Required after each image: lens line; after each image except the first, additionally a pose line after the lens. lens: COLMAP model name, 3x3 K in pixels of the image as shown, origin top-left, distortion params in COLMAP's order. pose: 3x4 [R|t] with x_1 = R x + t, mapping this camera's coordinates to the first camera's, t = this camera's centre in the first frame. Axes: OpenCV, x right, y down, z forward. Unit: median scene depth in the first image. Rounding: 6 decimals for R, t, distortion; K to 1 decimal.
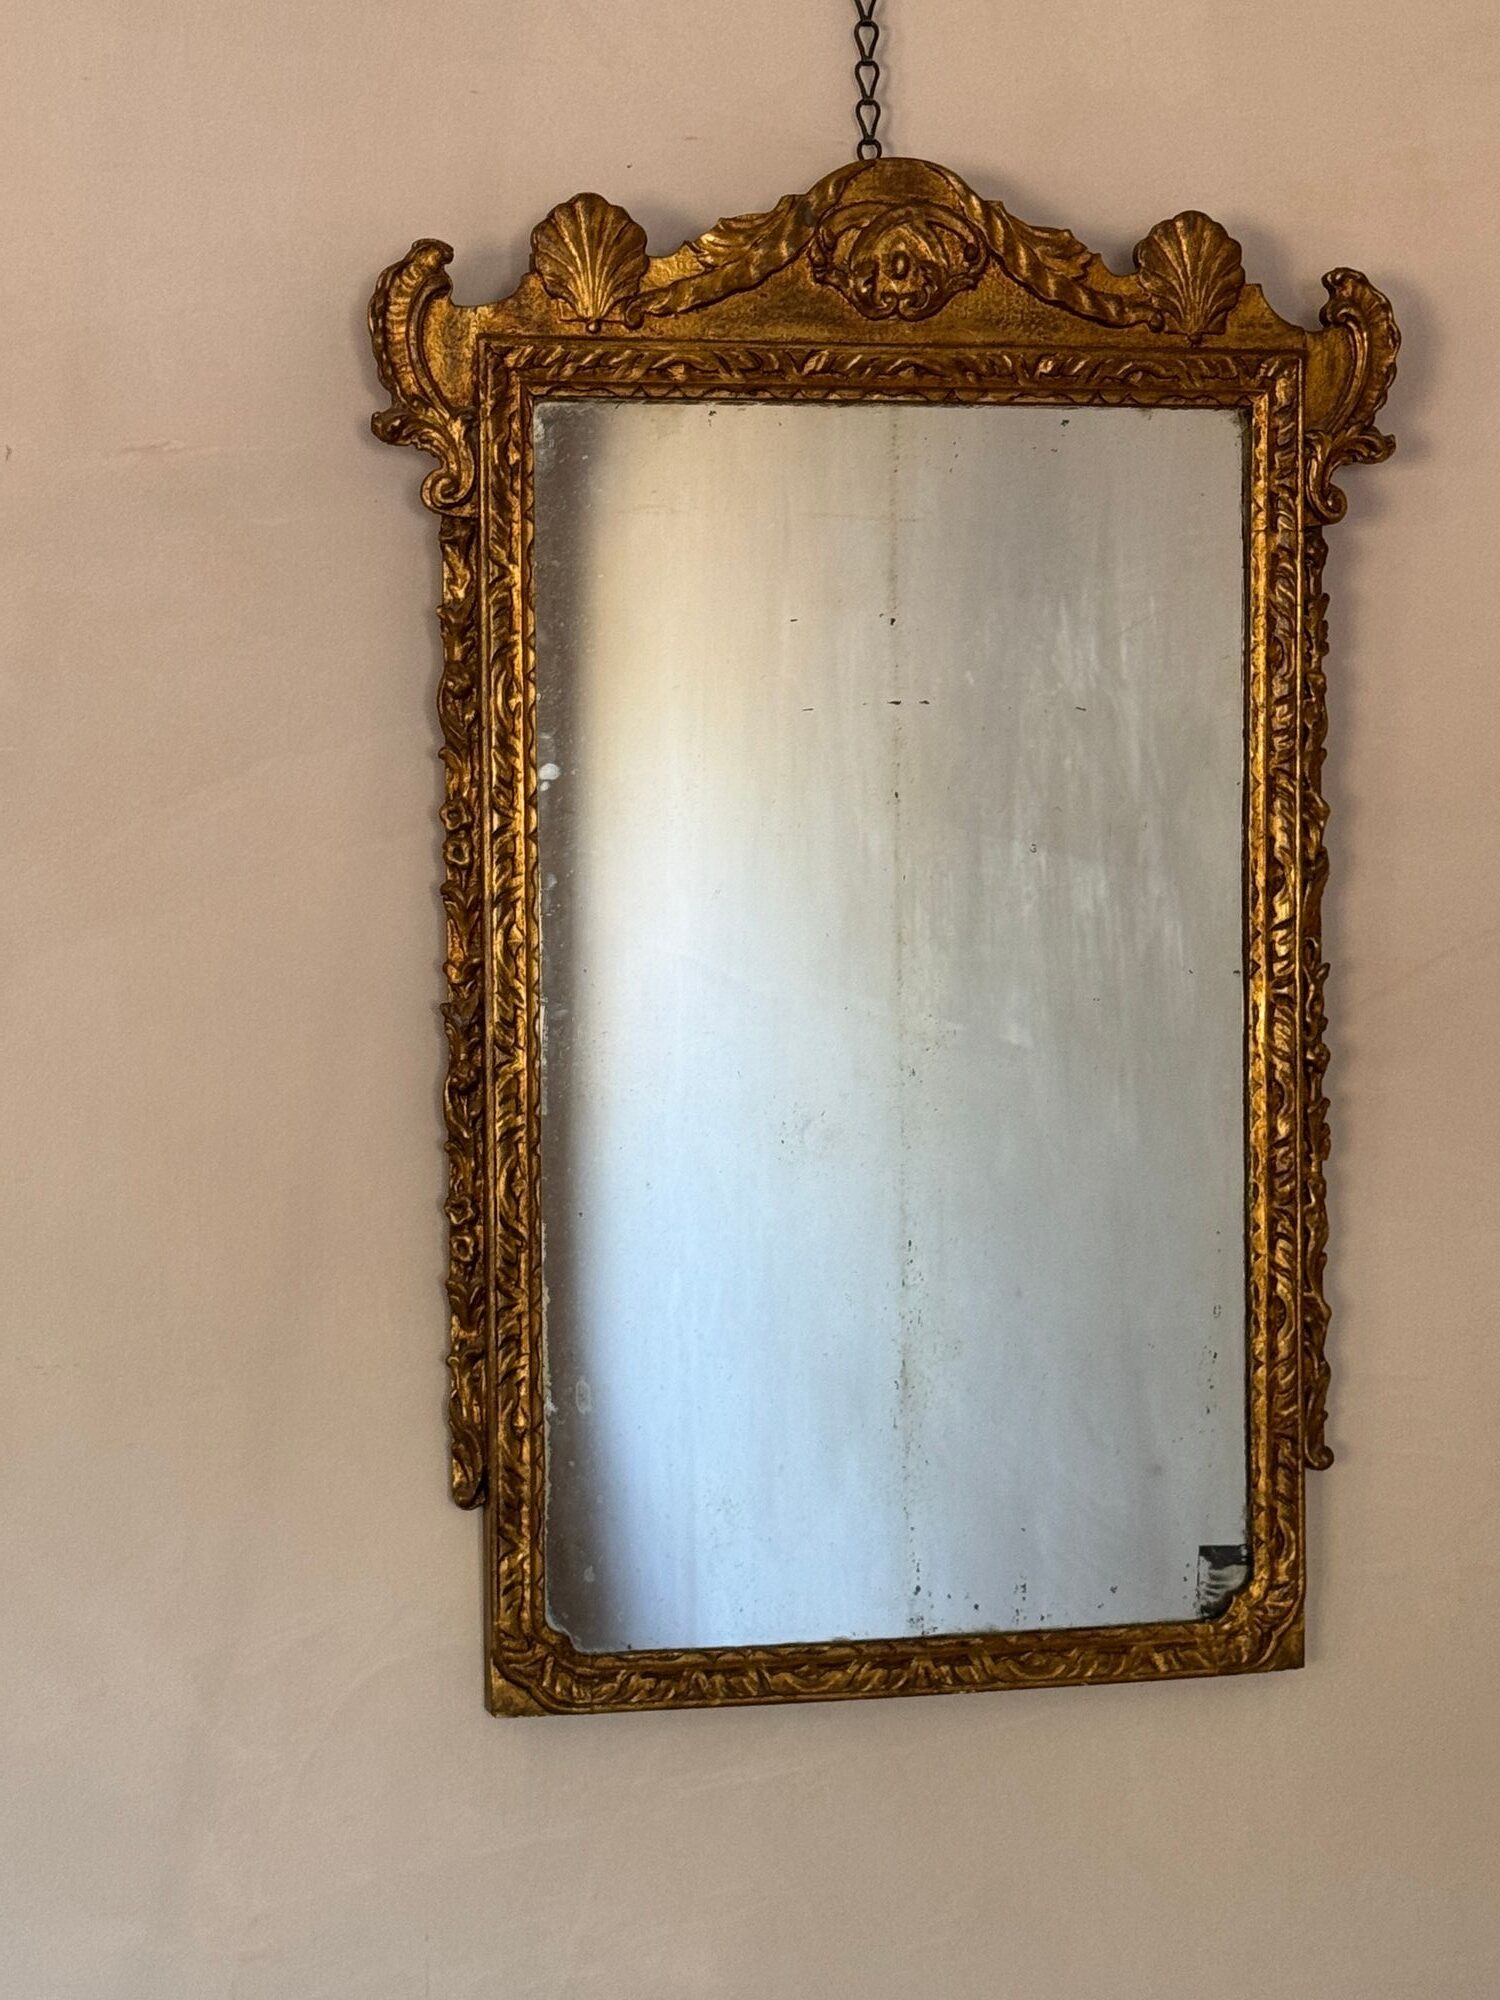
lens RADIAL K [[4016.8, 0, 750.0], [0, 4016.8, 1000.0], [0, 0, 1]] dist [0.058965, 0.334975]
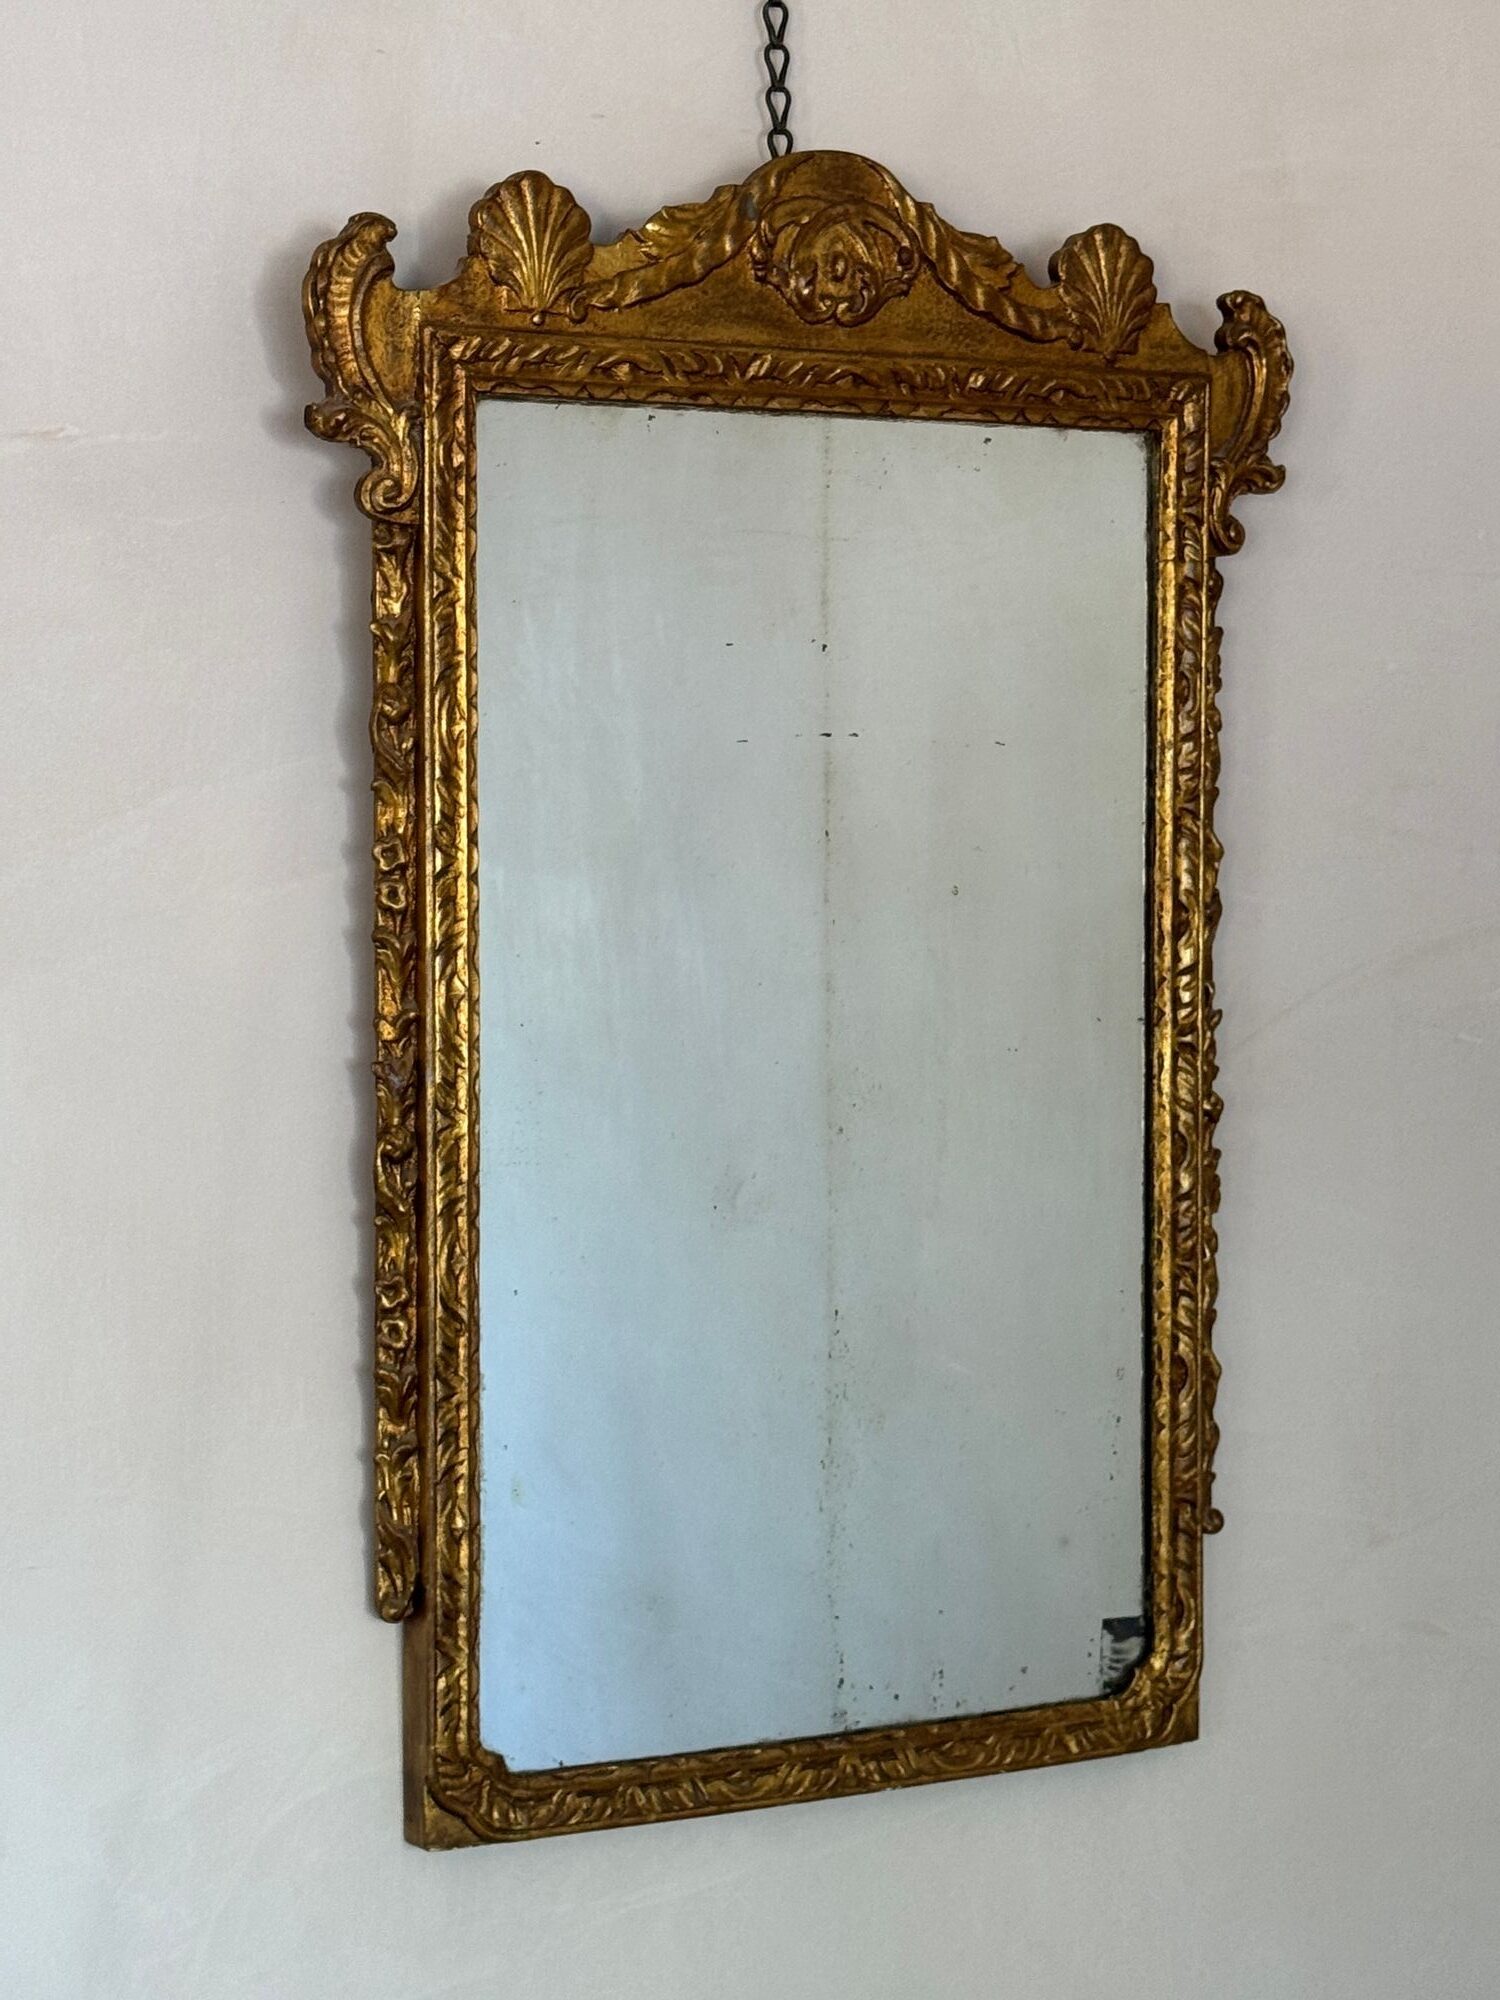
lens RADIAL K [[4016.8, 0, 750.0], [0, 4016.8, 1000.0], [0, 0, 1]] dist [0.058965, 0.334975]
pose [[0.957514, -0.004612, 0.288349, -0.252607], [0.003561, 0.999985, 0.004170, -0.016442], [-0.288364, -0.002966, 0.957516, 0.111896]]
